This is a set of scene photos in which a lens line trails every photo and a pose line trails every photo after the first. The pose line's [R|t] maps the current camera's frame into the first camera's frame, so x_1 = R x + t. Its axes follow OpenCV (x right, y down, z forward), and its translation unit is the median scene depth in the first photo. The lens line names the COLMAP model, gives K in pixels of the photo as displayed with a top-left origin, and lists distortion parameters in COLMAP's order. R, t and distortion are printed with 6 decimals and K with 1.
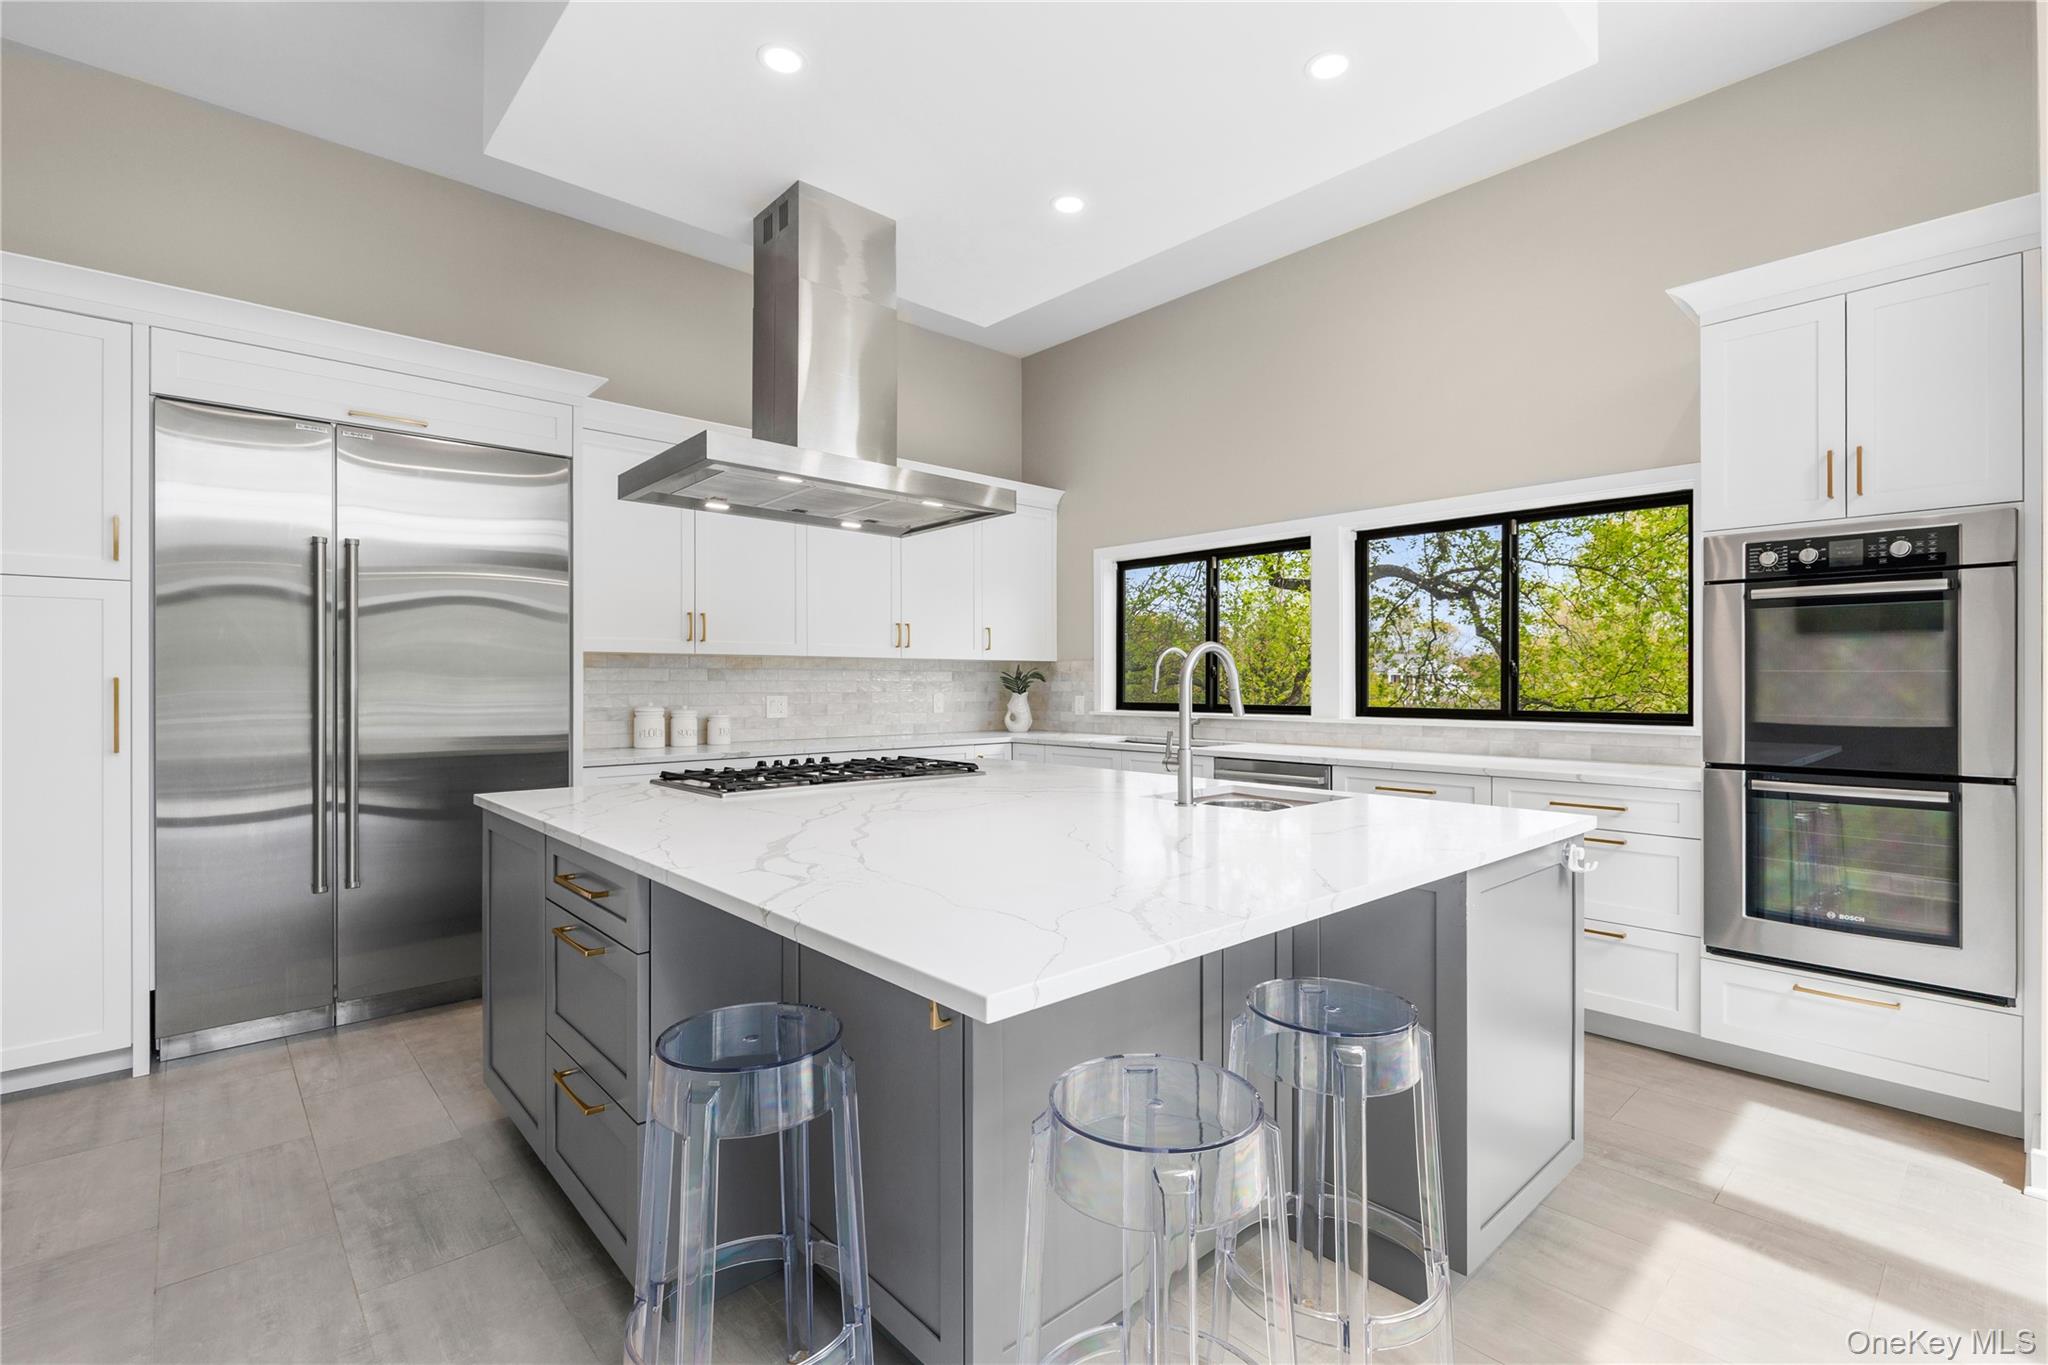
lens RADIAL K [[920.7, 0, 1029.3], [0, 920.7, 687.6], [0, 0, 1]] dist [-0.003177, -0.000273]
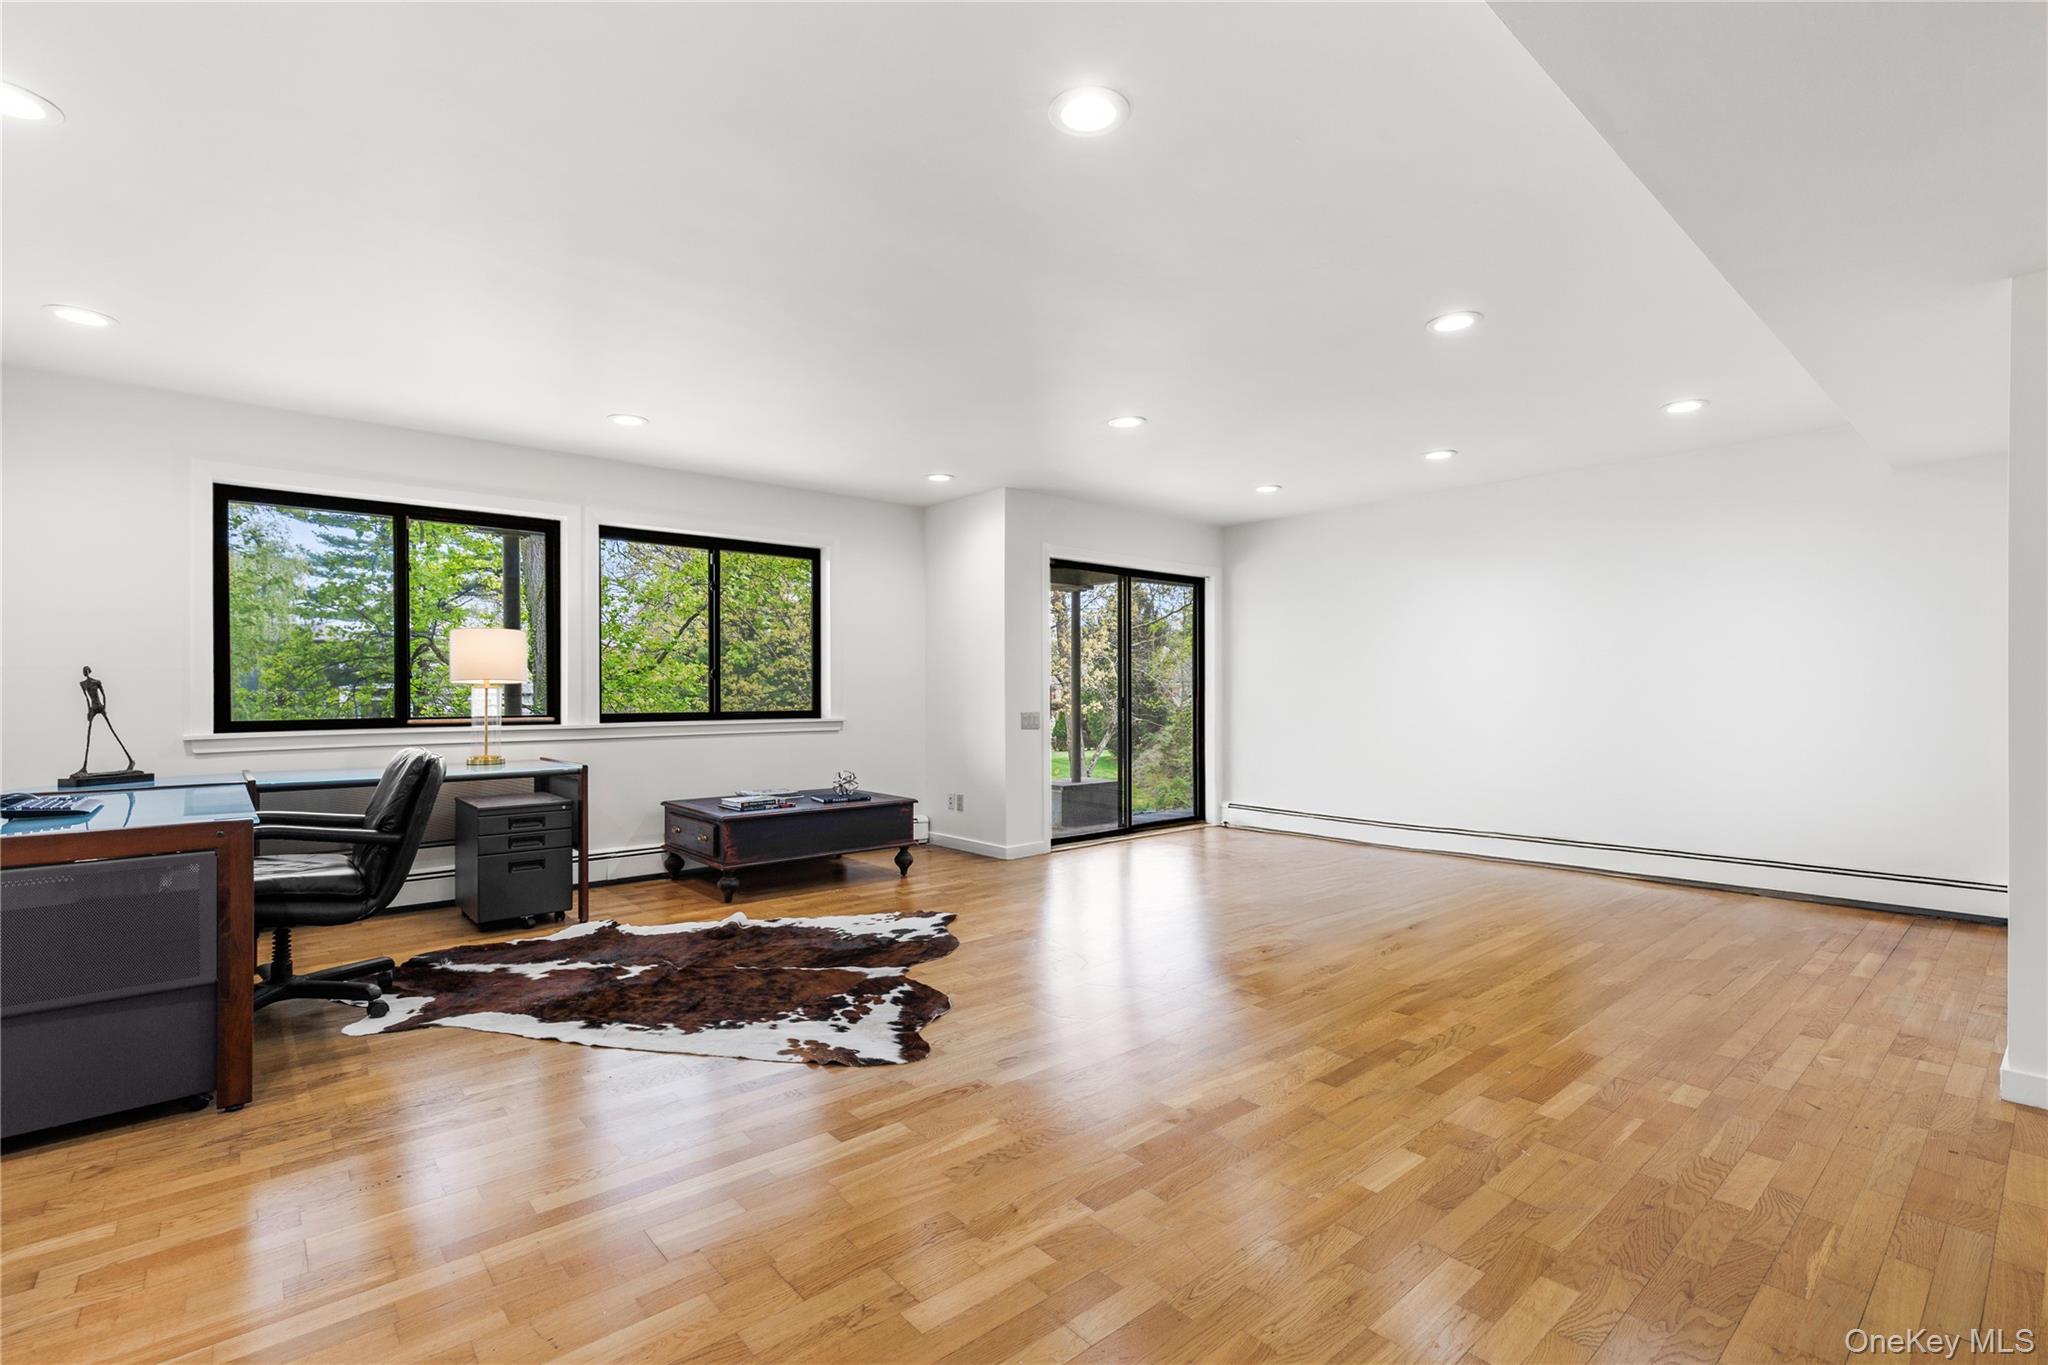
lens RADIAL K [[920.7, 0, 1023.8], [0, 920.7, 693.4], [0, 0, 1]] dist [-0.003177, -0.000273]
pose [[0.023061, -0.001587, 0.999733, -0.487495], [-0.000598, 0.999999, 0.001601, -0.003148], [-0.999734, -0.000635, 0.023060, 0.464625]]
